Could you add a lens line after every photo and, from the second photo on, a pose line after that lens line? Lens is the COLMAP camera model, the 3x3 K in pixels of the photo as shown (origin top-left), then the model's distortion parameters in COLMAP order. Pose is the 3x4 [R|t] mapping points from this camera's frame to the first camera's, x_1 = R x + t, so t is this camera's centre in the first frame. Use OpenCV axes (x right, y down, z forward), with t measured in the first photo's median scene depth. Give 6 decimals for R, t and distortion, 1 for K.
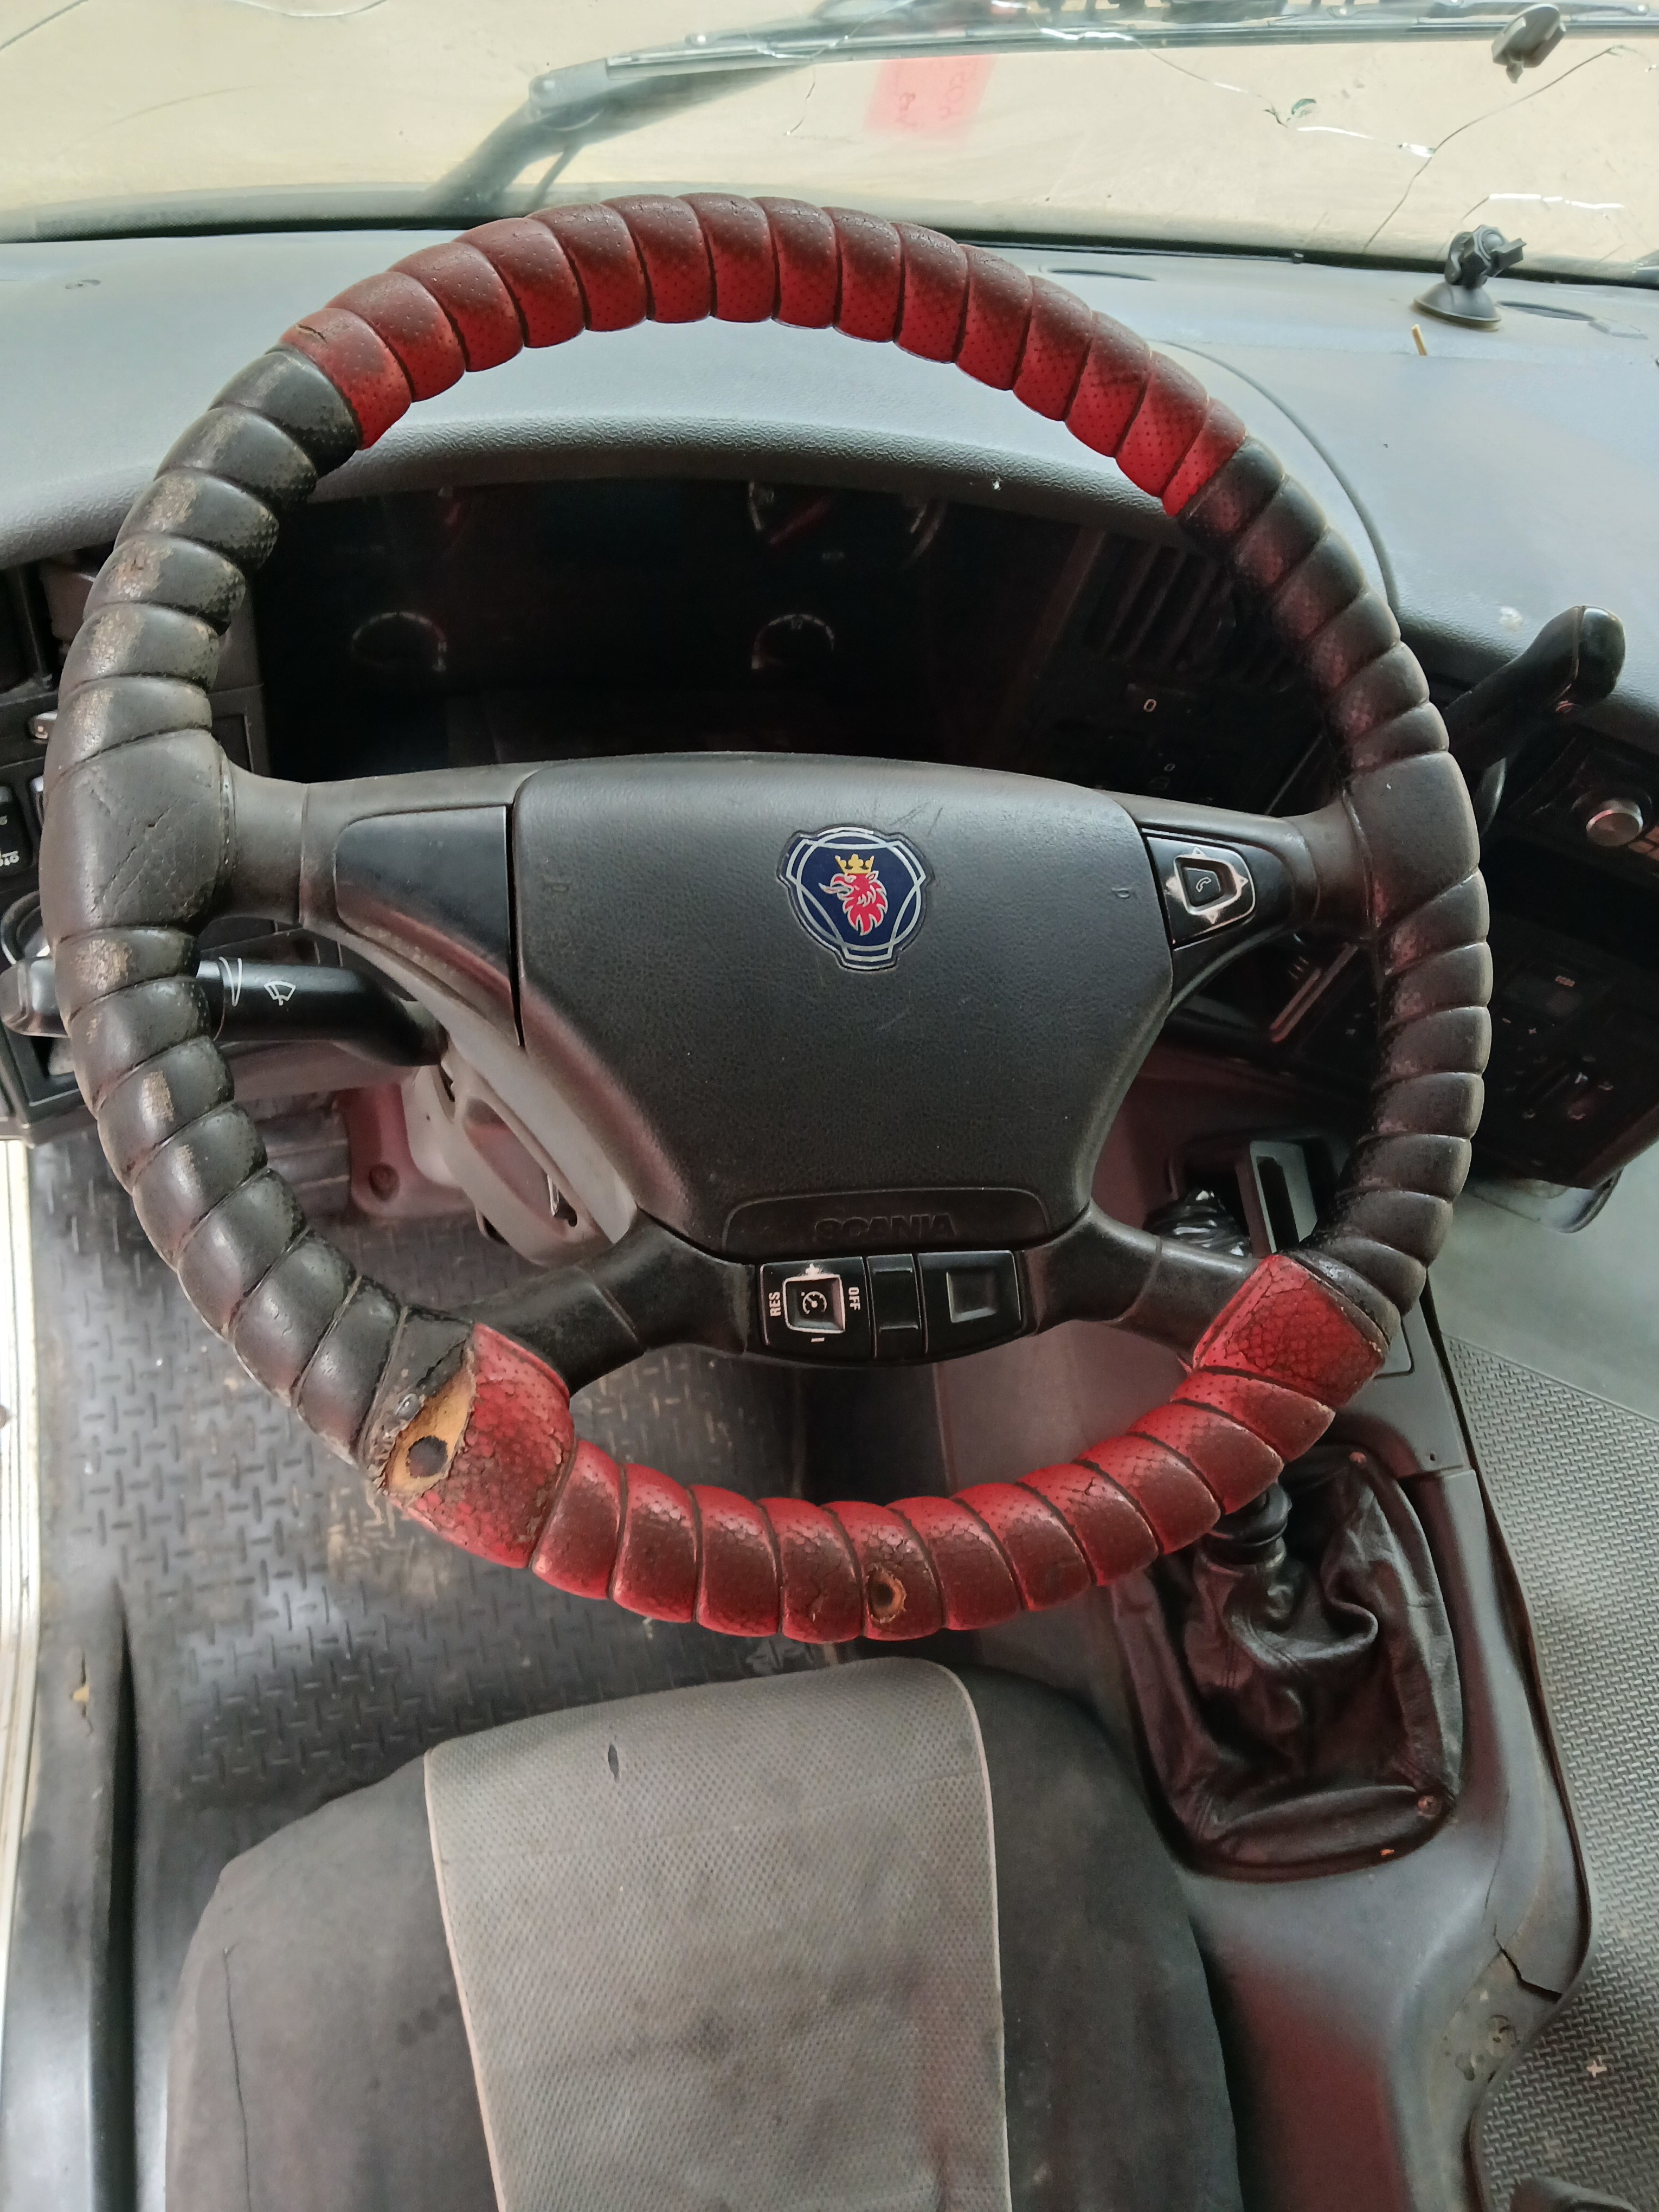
lens RADIAL K [[1699.0, 0, 837.7], [0, 1699.0, 1100.0], [0, 0, 1]] dist [0.037492, -0.109956]
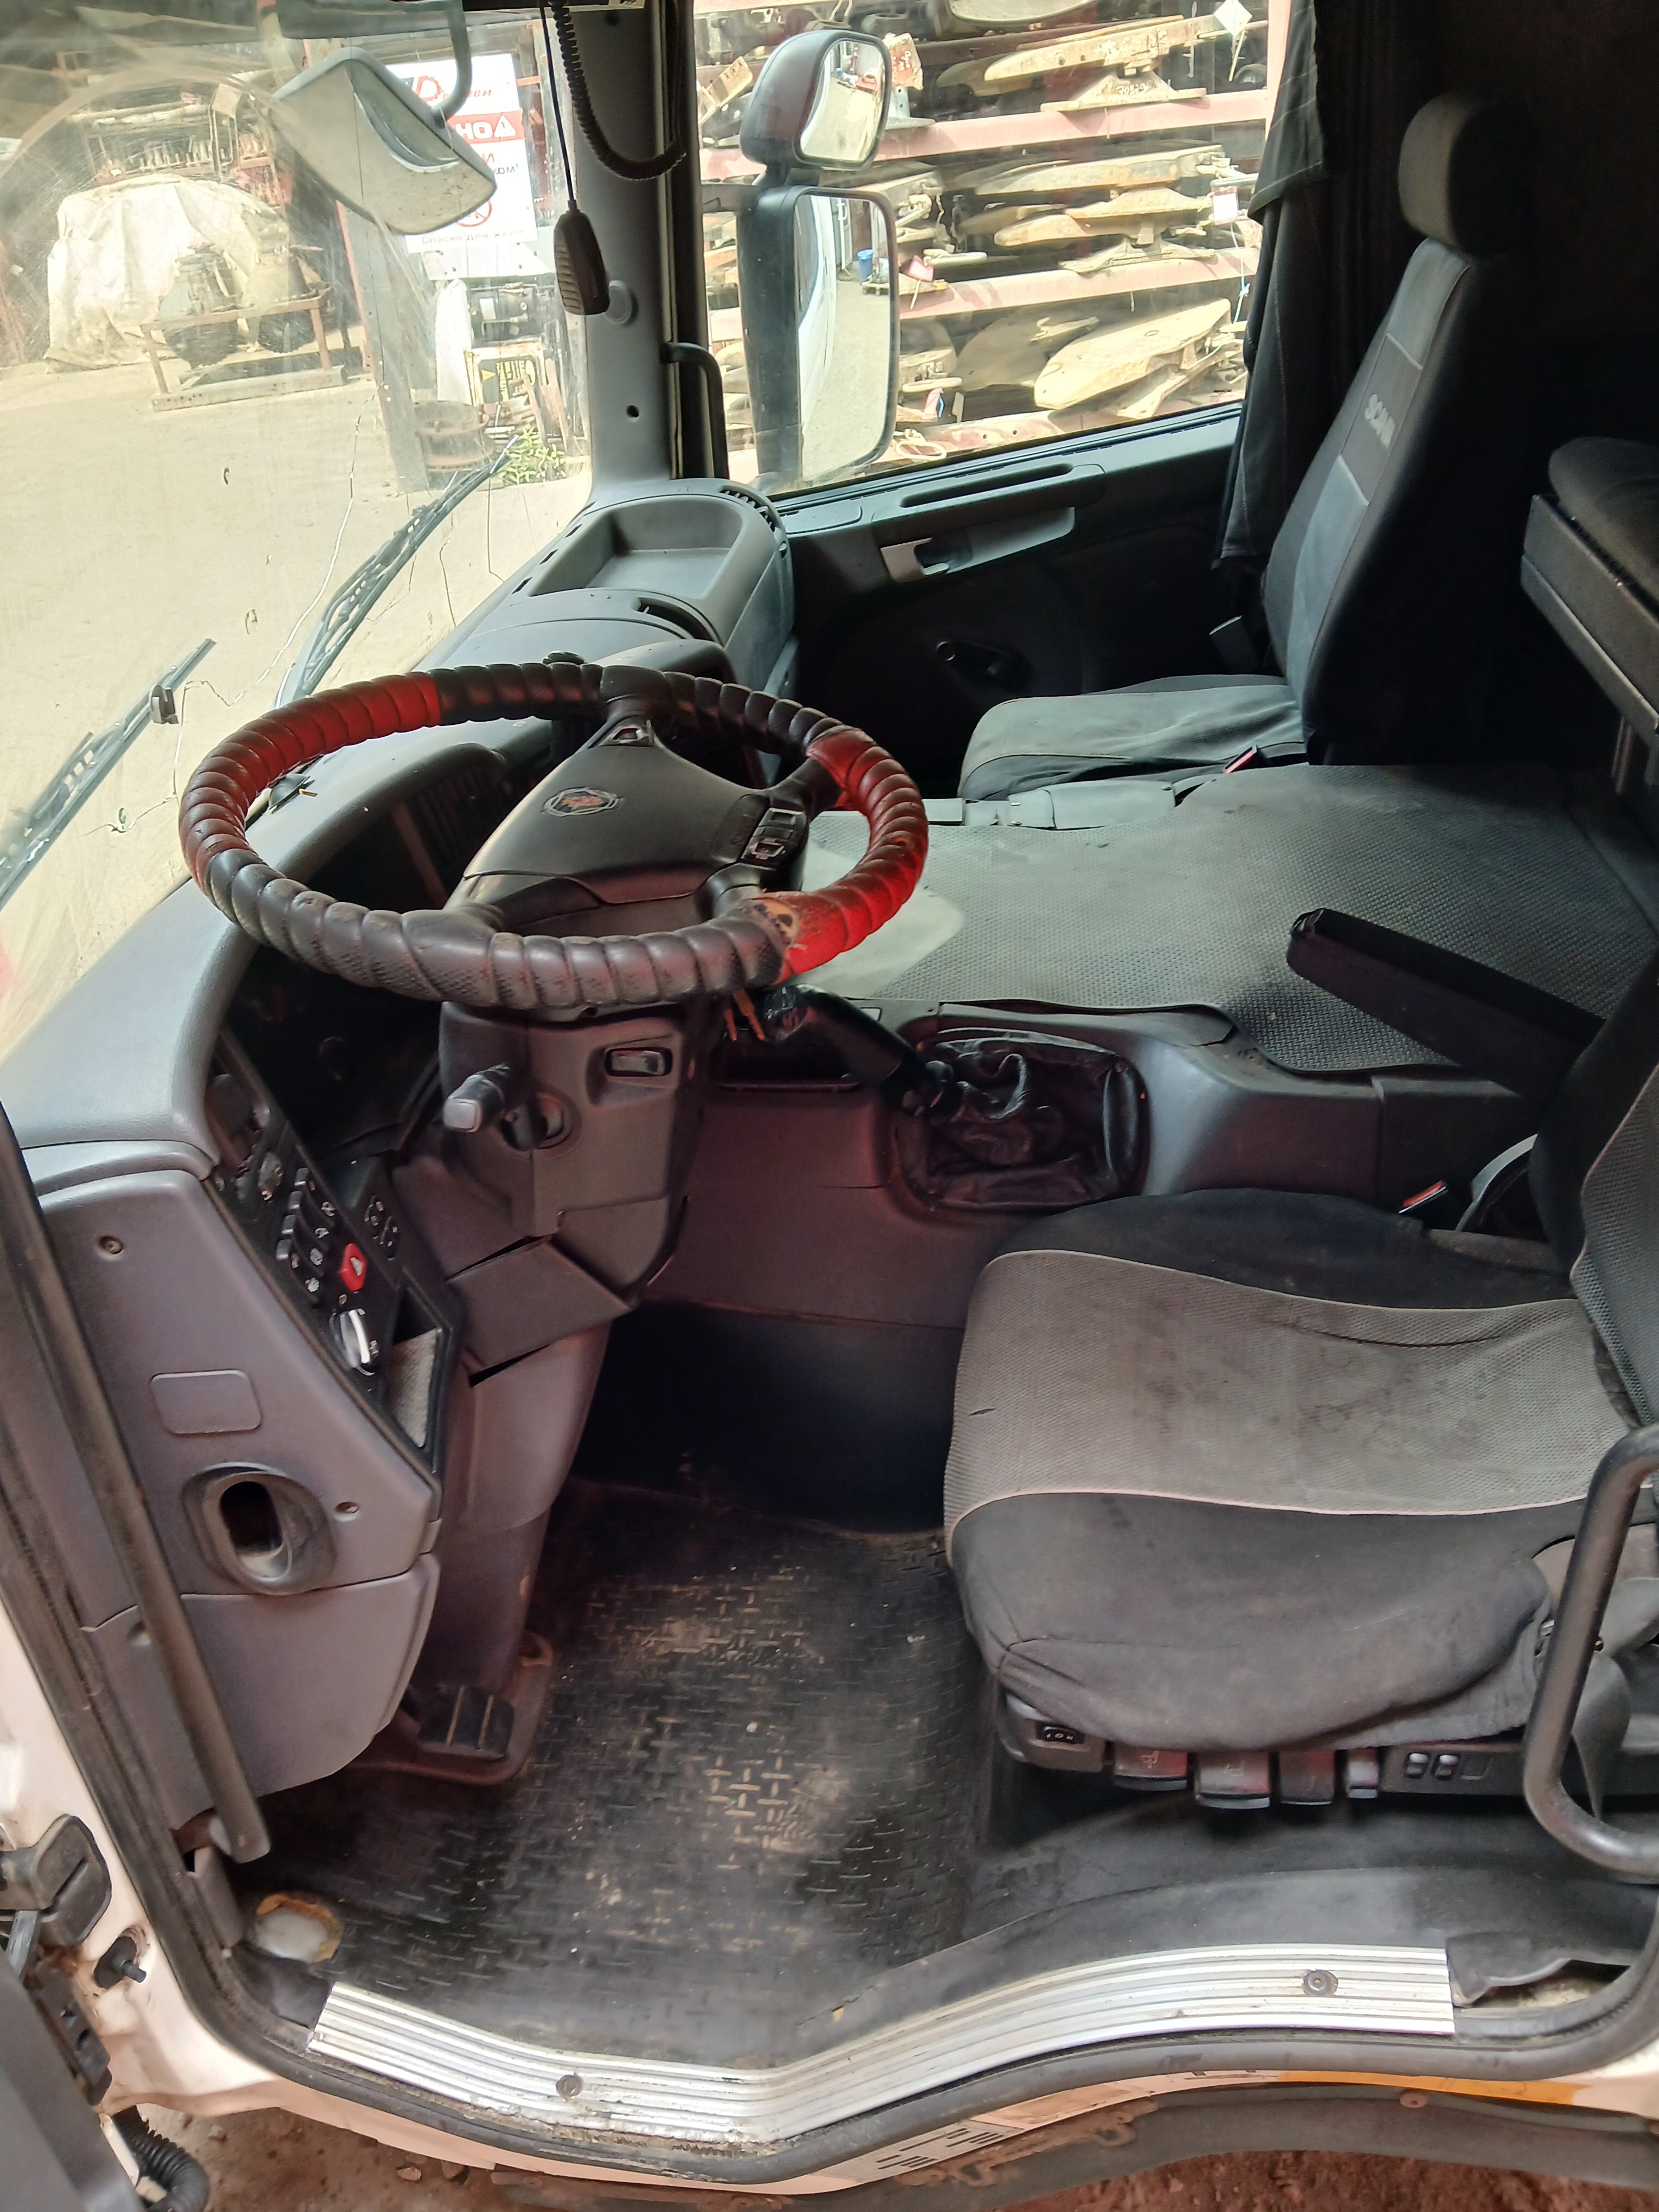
lens RADIAL K [[1699.0, 0, 837.7], [0, 1699.0, 1100.0], [0, 0, 1]] dist [0.037492, -0.109956]
pose [[0.281436, -0.726931, 0.626391, -0.820481], [0.939040, 0.342977, -0.023880, 0.197003], [-0.197479, 0.594927, 0.779143, -0.255354]]
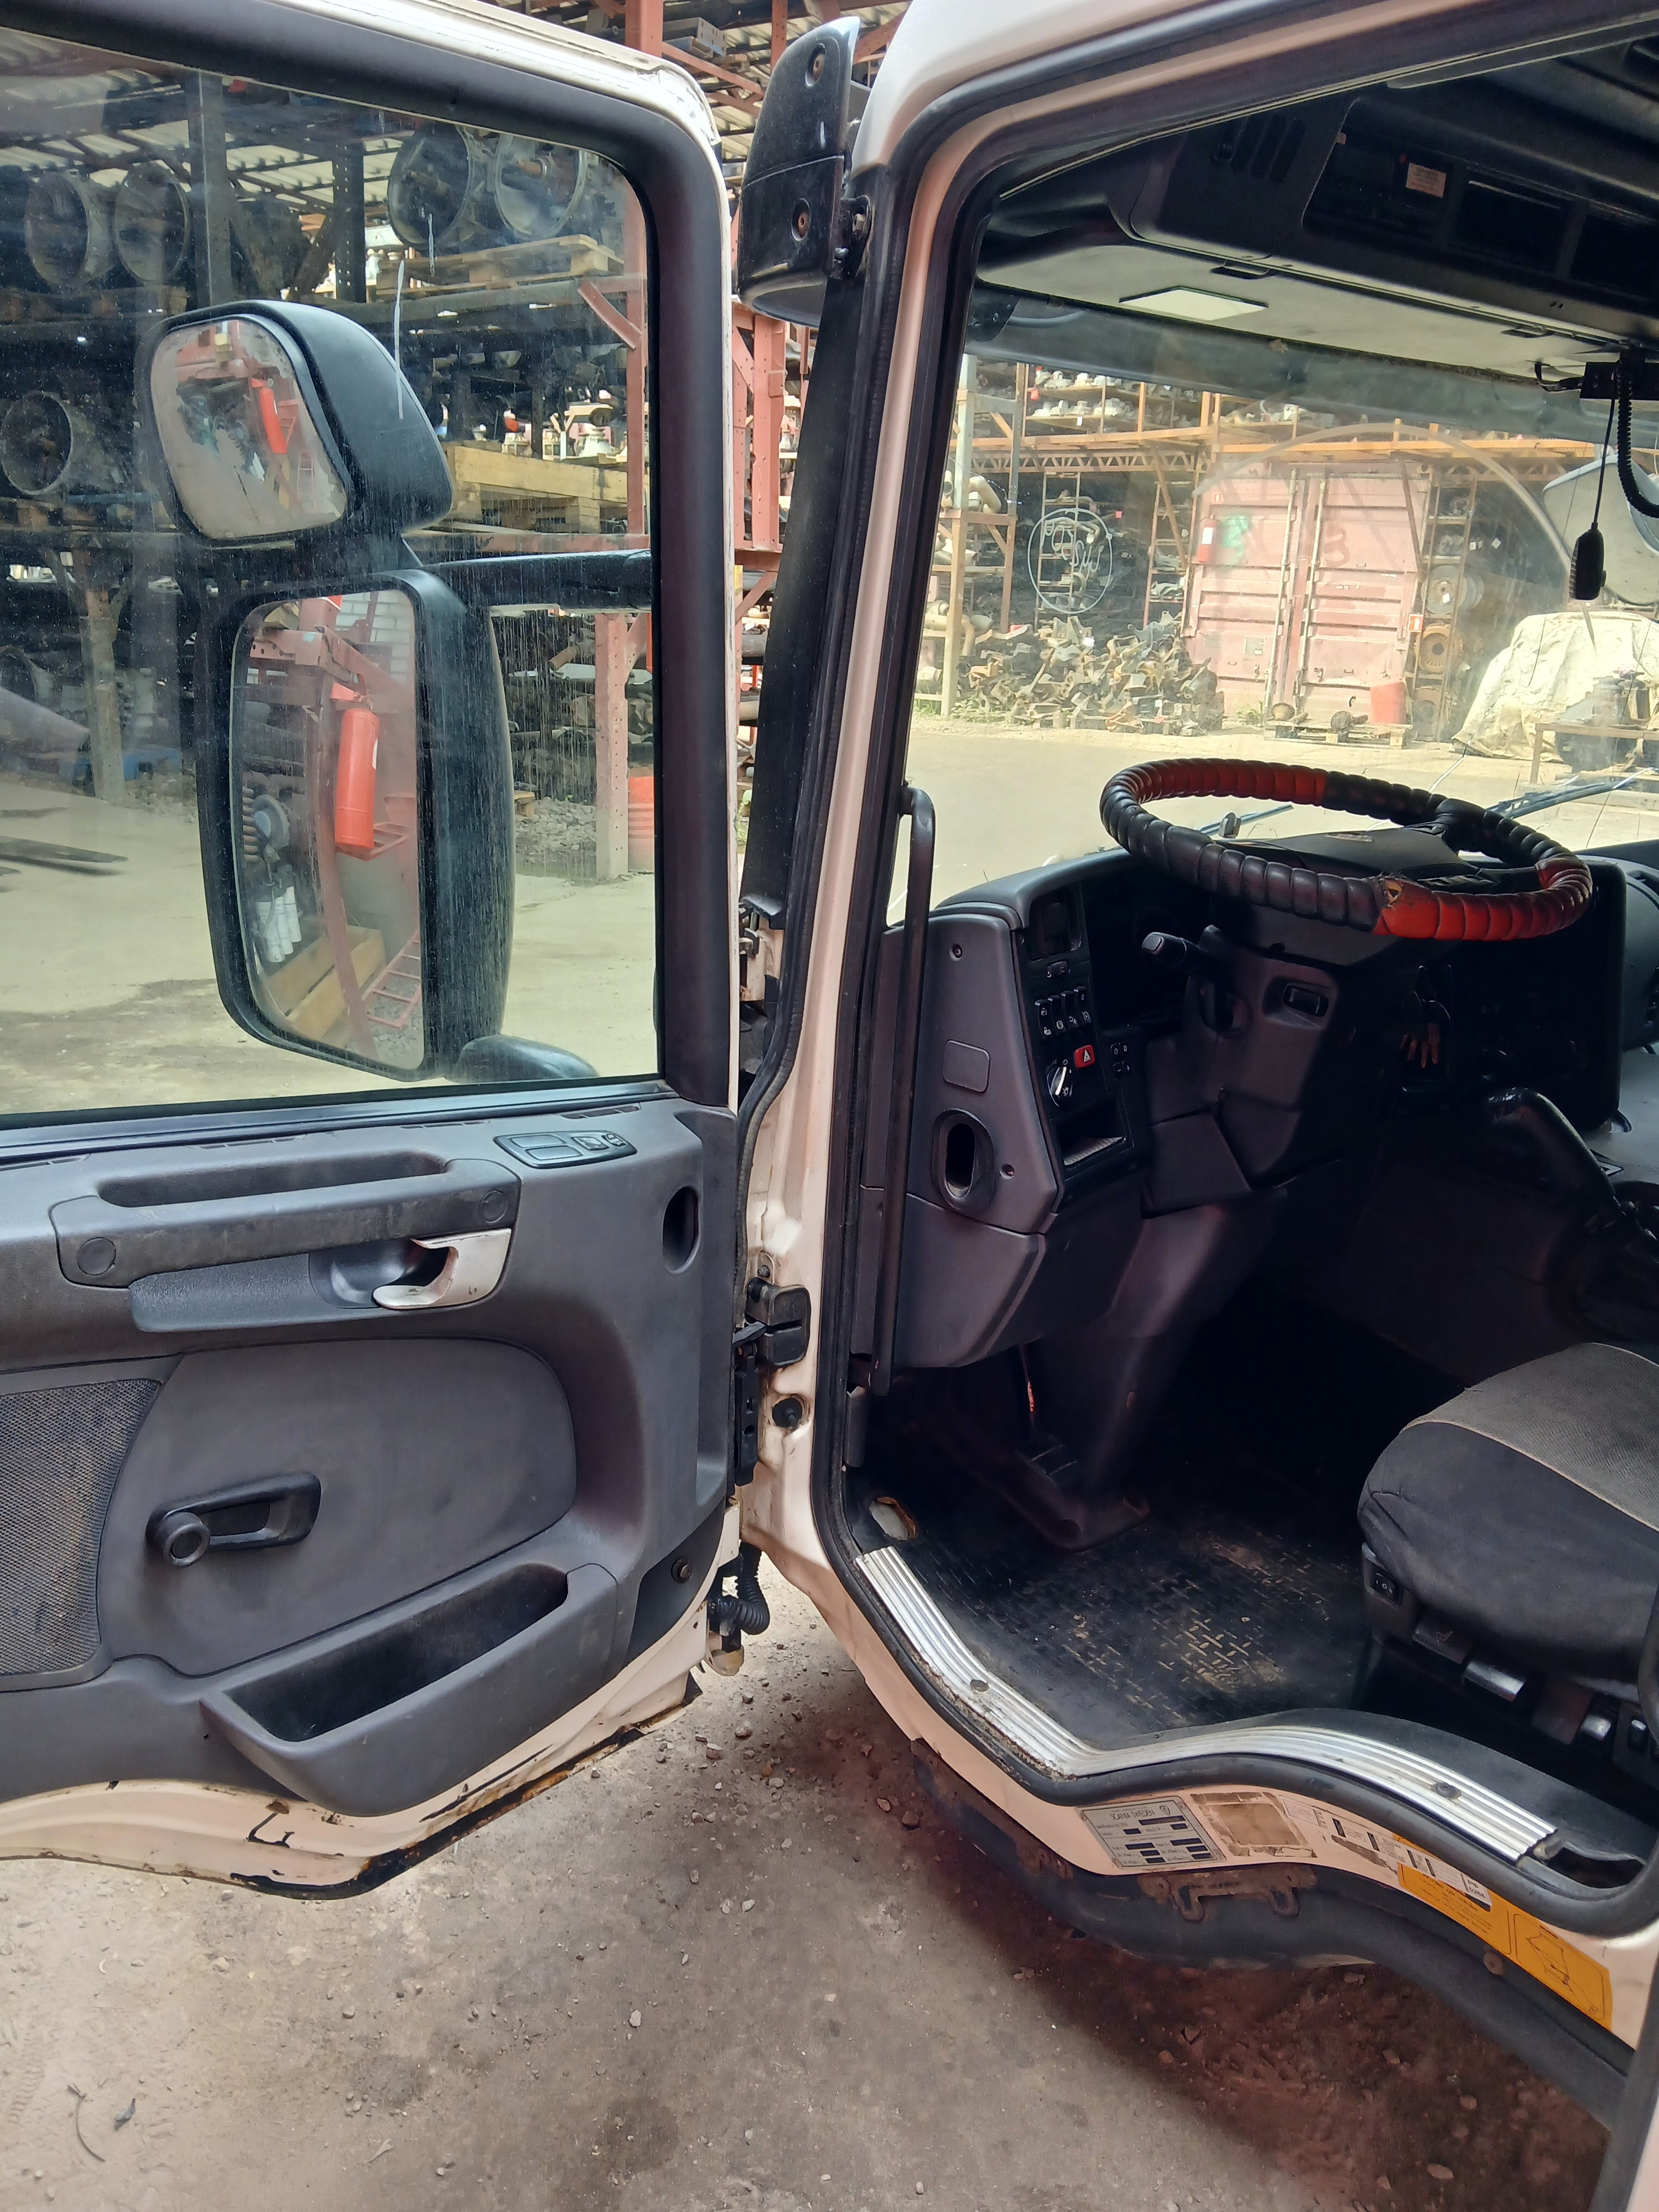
lens RADIAL K [[1699.0, 0, 837.7], [0, 1699.0, 1100.0], [0, 0, 1]] dist [0.037492, -0.109956]
pose [[0.866090, -0.360269, 0.346545, -1.150723], [0.499460, 0.595012, -0.629683, 0.933012], [0.020657, 0.718447, 0.695274, -0.473604]]
